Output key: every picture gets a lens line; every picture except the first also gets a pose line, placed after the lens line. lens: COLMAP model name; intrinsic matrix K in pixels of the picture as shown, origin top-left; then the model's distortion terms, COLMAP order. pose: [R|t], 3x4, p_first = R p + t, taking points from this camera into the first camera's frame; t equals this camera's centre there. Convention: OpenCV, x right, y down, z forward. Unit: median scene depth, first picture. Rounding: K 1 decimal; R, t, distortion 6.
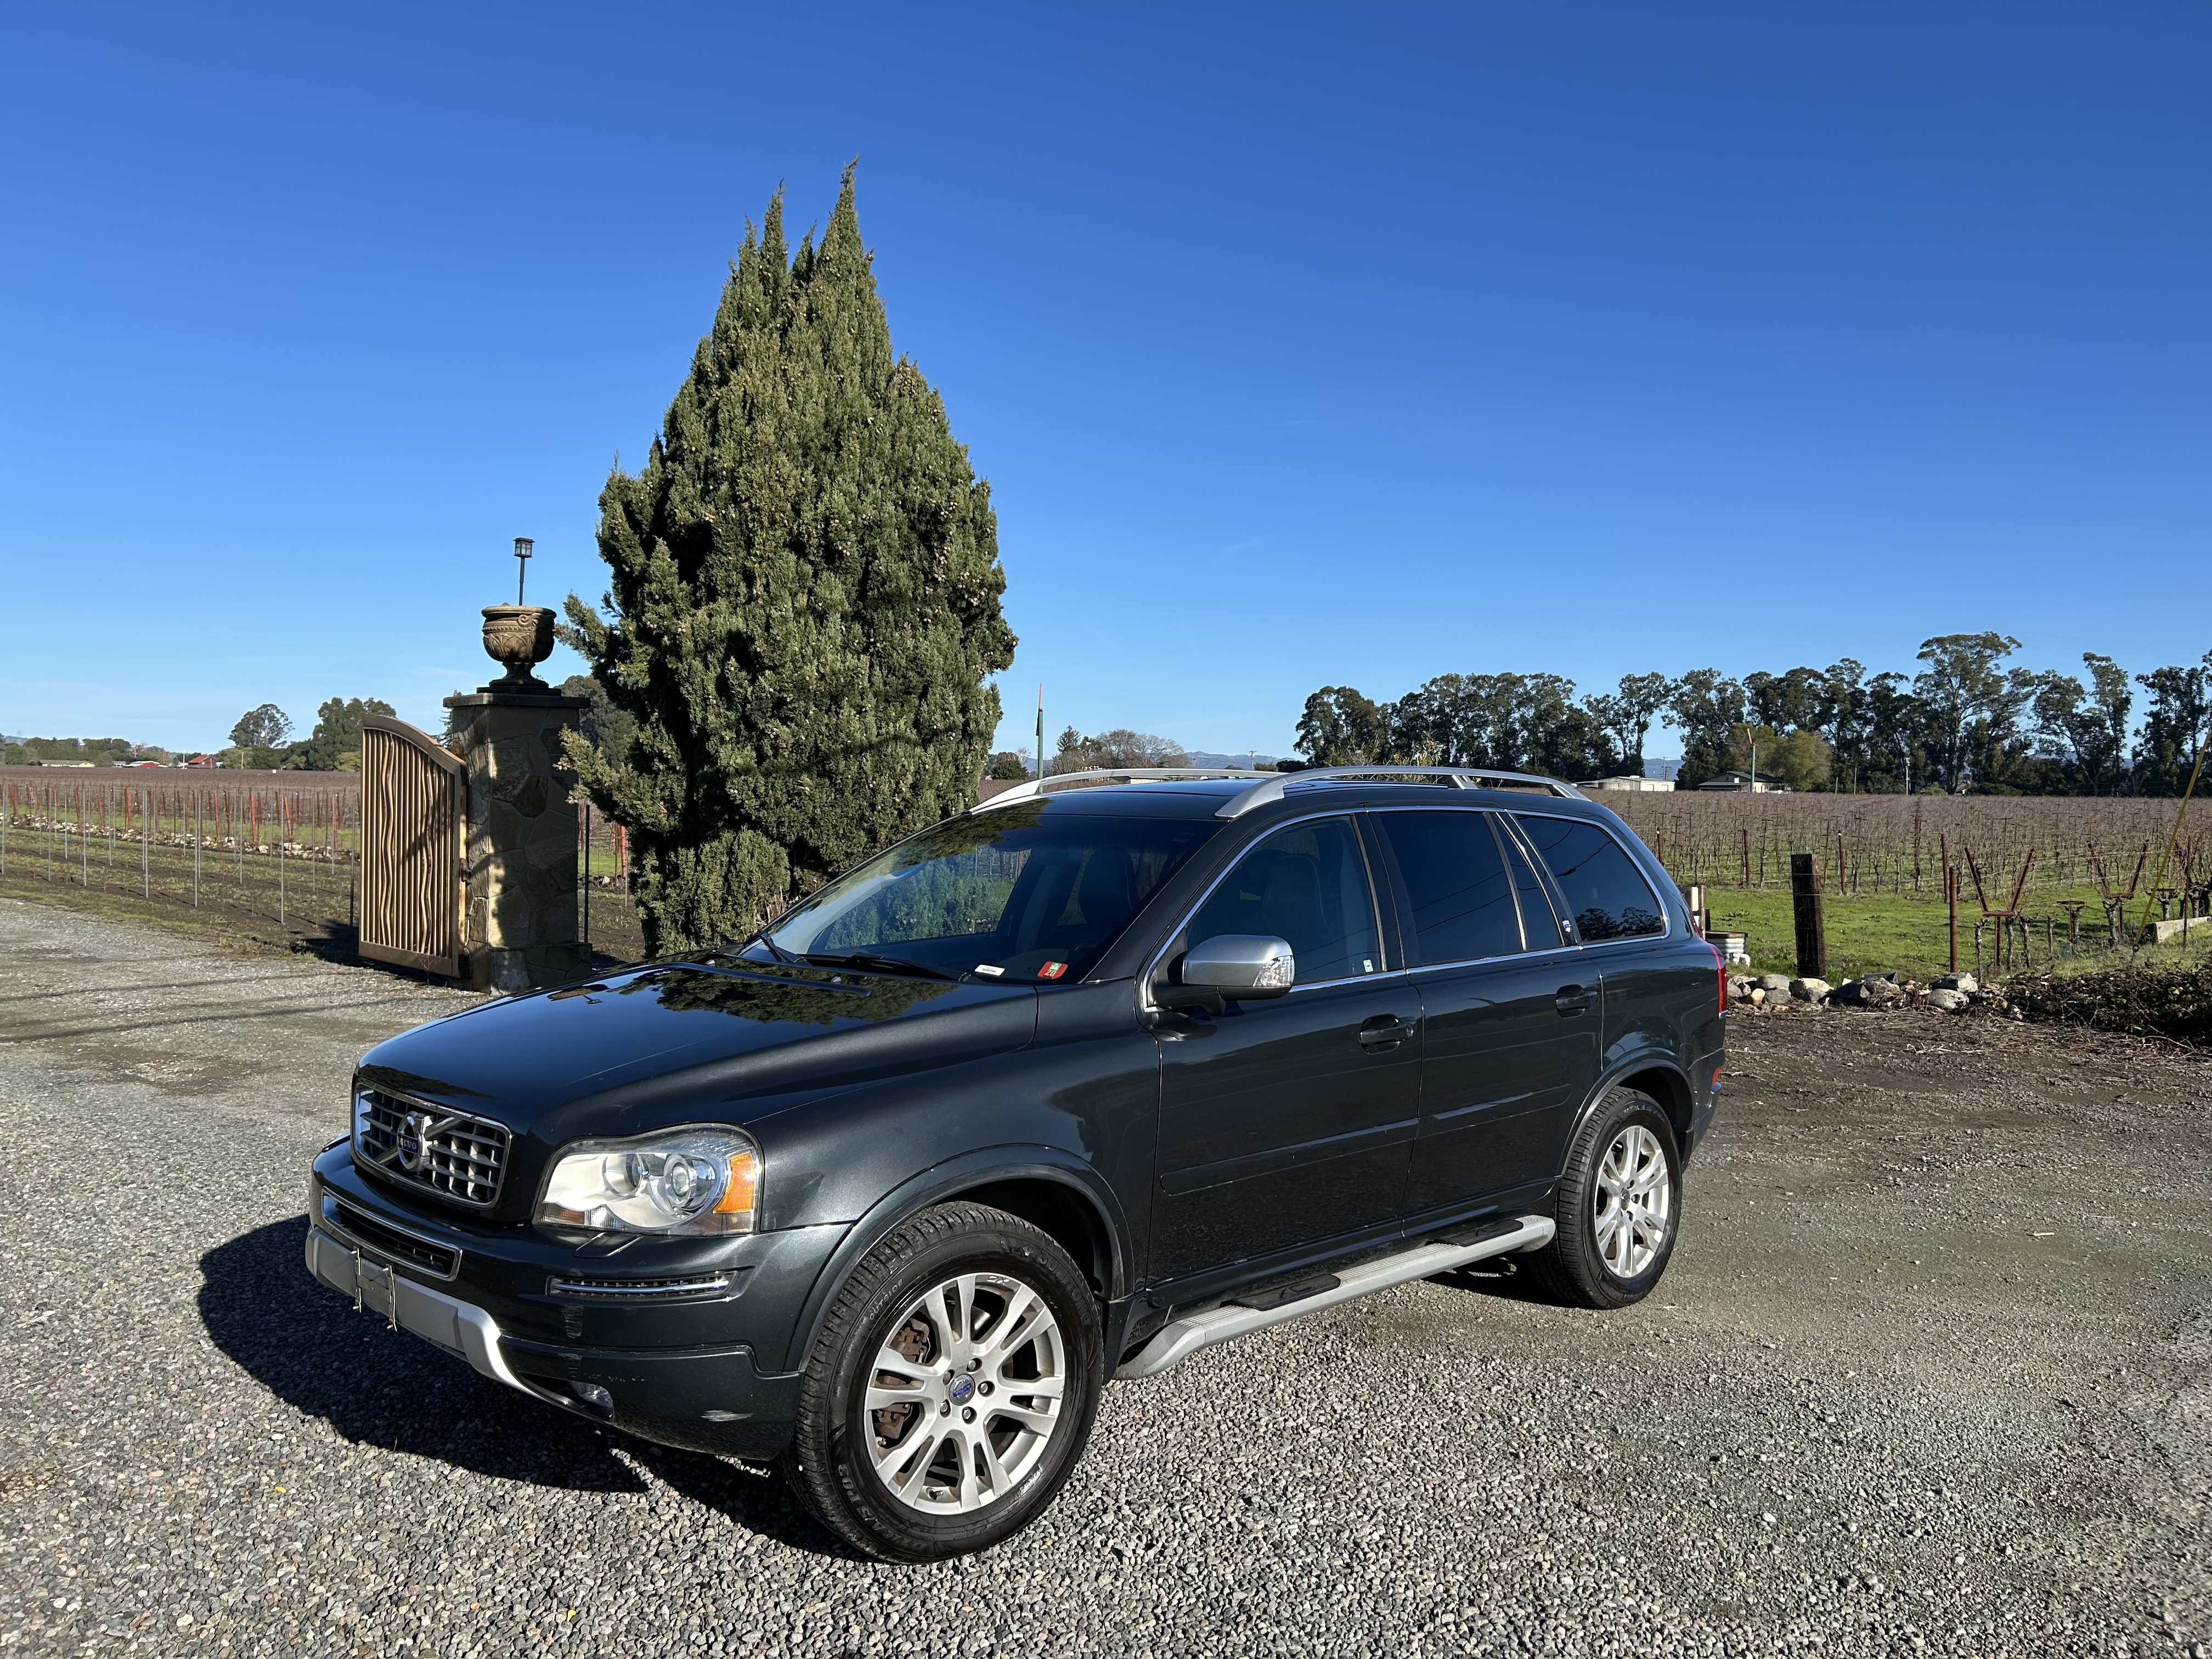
lens RADIAL K [[1631.1, 0, 1106.0], [0, 1631.1, 829.5], [0, 0, 1]] dist [0.079384, -0.198378]
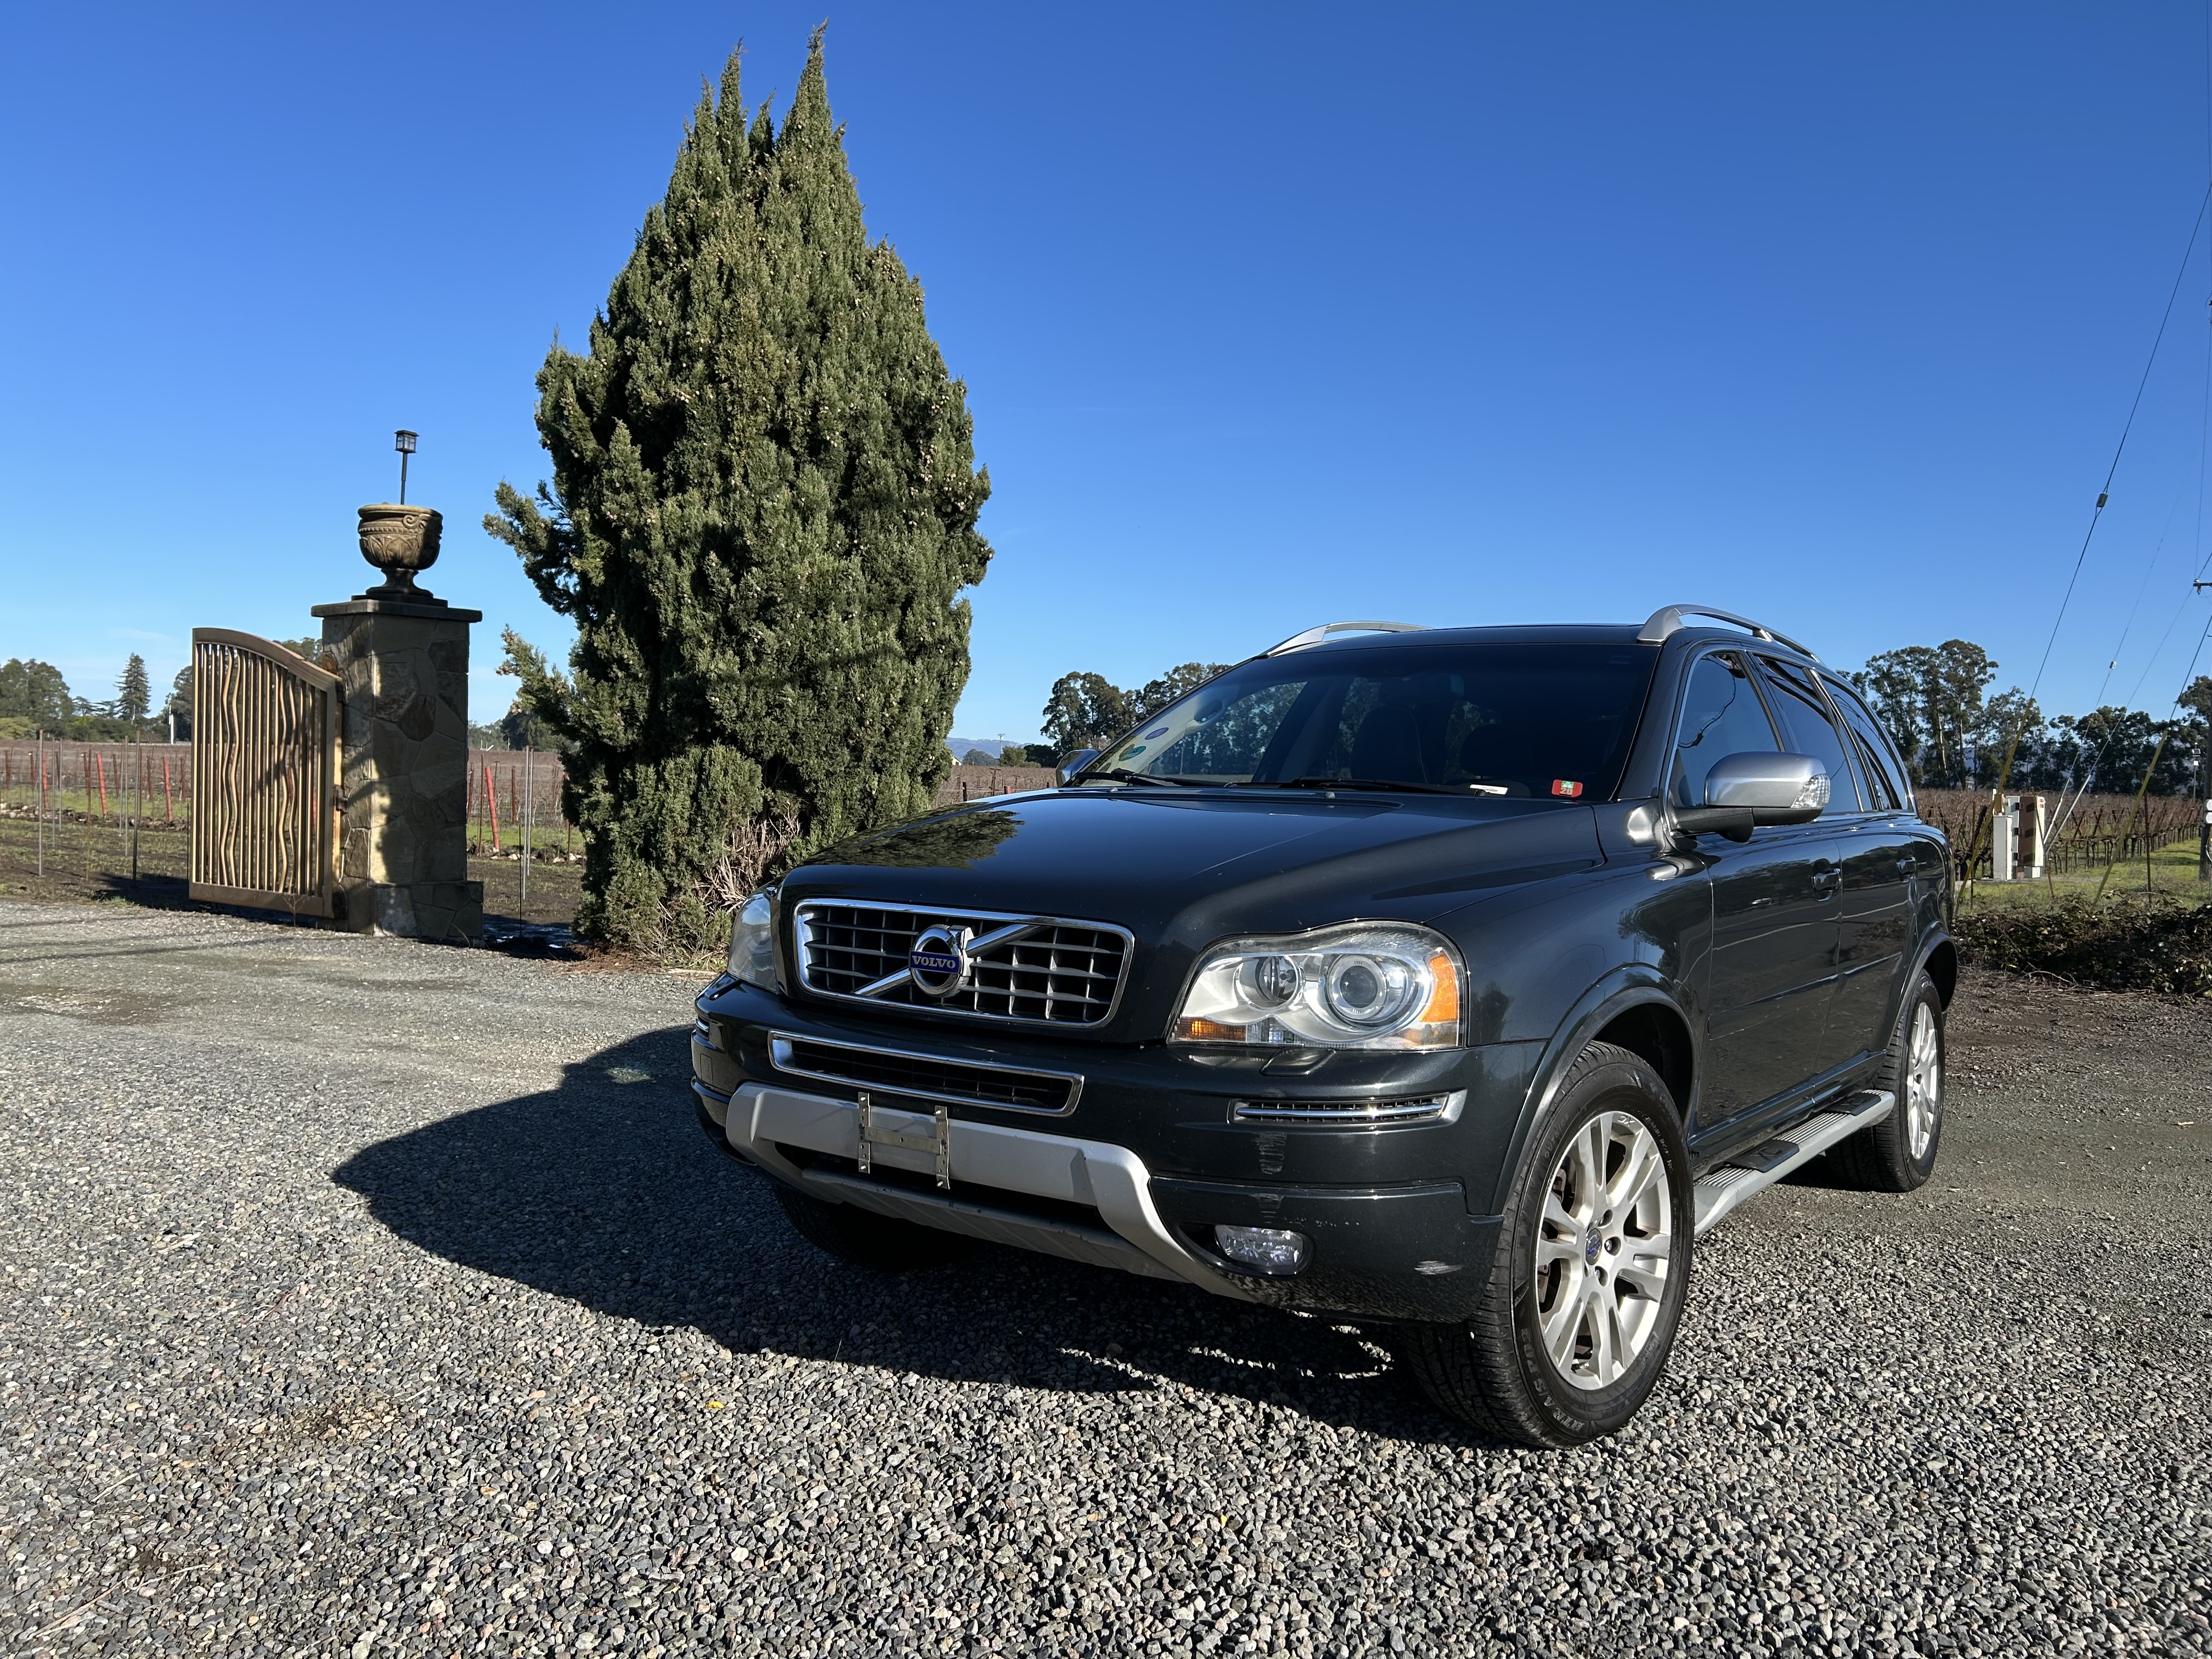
lens RADIAL K [[1658.1, 0, 1106.0], [0, 1658.1, 829.5], [0, 0, 1]] dist [0.039006, -0.054385]
pose [[0.989586, 0.009876, 0.143603, -0.137443], [-0.011593, 0.999871, 0.011128, 0.034398], [-0.143475, -0.012677, 0.989573, 0.052399]]
